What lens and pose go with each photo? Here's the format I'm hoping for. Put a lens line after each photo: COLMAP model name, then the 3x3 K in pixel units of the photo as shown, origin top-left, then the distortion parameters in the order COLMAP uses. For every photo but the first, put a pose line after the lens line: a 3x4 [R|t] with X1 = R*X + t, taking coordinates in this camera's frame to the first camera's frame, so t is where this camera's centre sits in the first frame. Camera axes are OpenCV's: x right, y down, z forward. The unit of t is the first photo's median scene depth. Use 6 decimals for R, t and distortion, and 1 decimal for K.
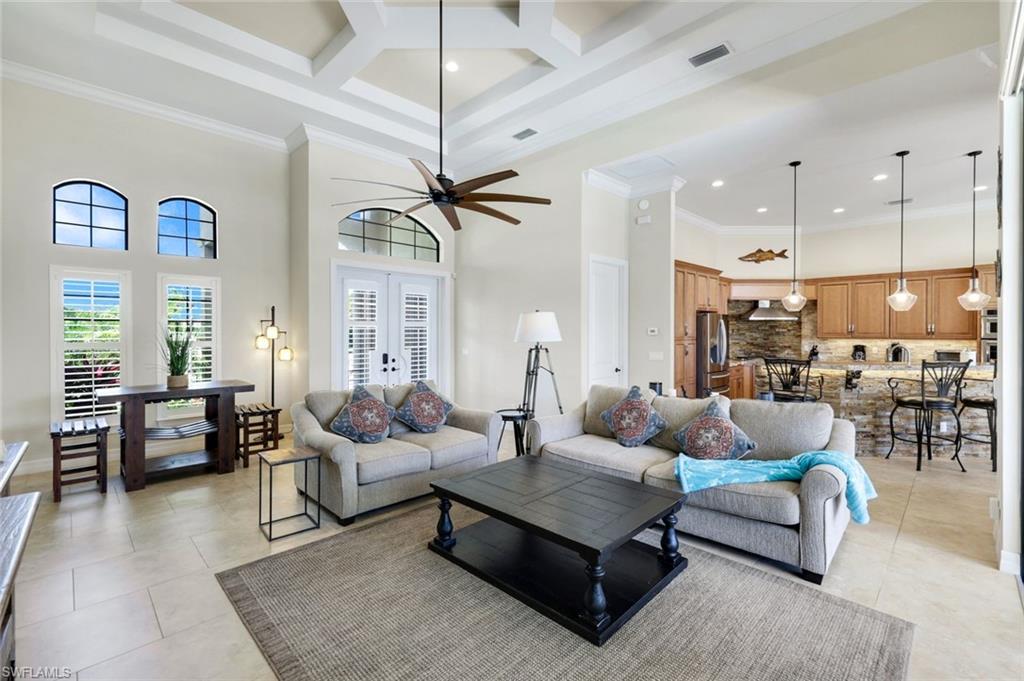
lens RADIAL K [[446.4, 0, 511.9], [0, 446.4, 333.4], [0, 0, 1]] dist [0.002367, 0.000196]
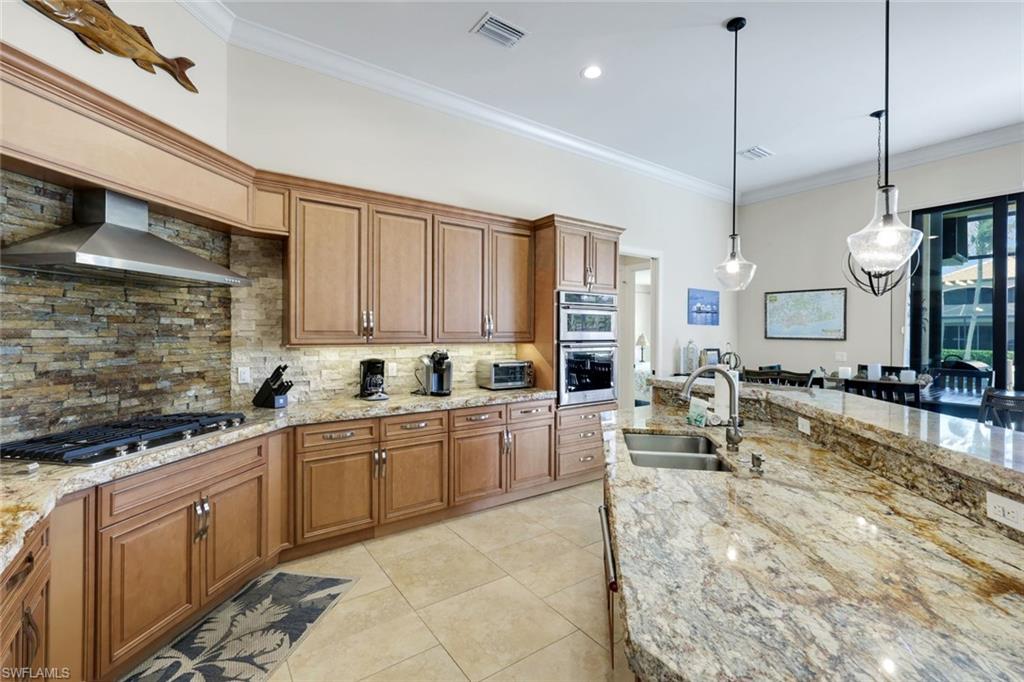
lens RADIAL K [[446.4, 0, 511.9], [0, 446.4, 333.9], [0, 0, 1]] dist [0.002367, 0.000196]
pose [[0.162746, 0.000763, 0.986668, 0.377388], [0.001110, 0.999999, -0.000956, 0.001938], [-0.986667, 0.001251, 0.162745, 0.800424]]
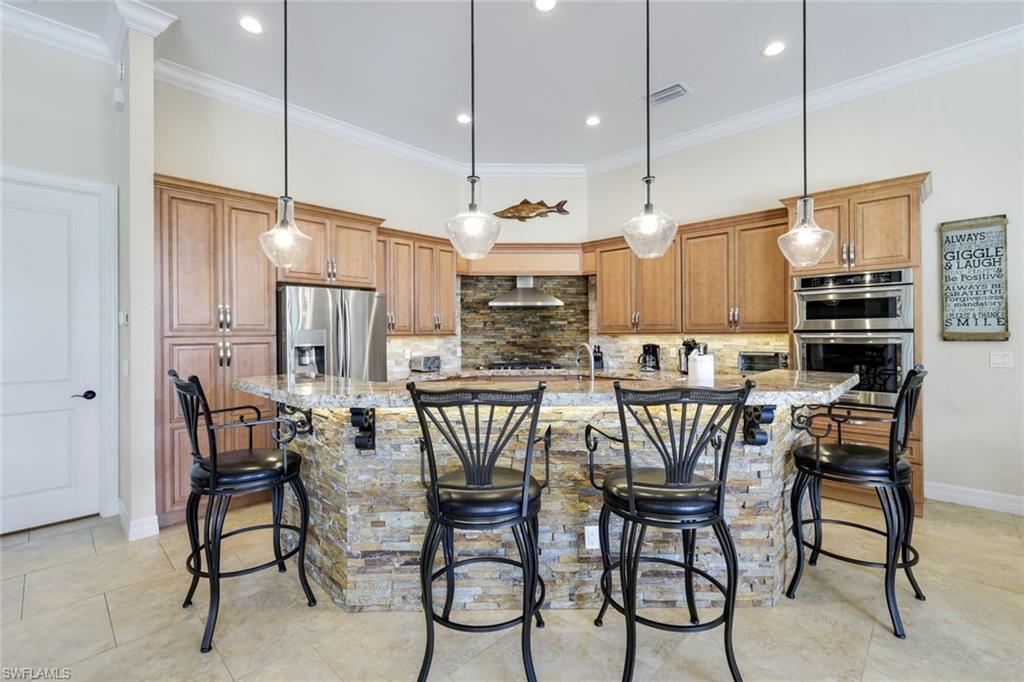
lens RADIAL K [[446.4, 0, 511.9], [0, 446.4, 333.9], [0, 0, 1]] dist [0.002367, 0.000196]
pose [[0.999631, -0.004803, 0.026724, 0.565897], [0.004935, 0.999976, -0.004855, 0.013332], [-0.026700, 0.004985, 0.999631, 0.375845]]
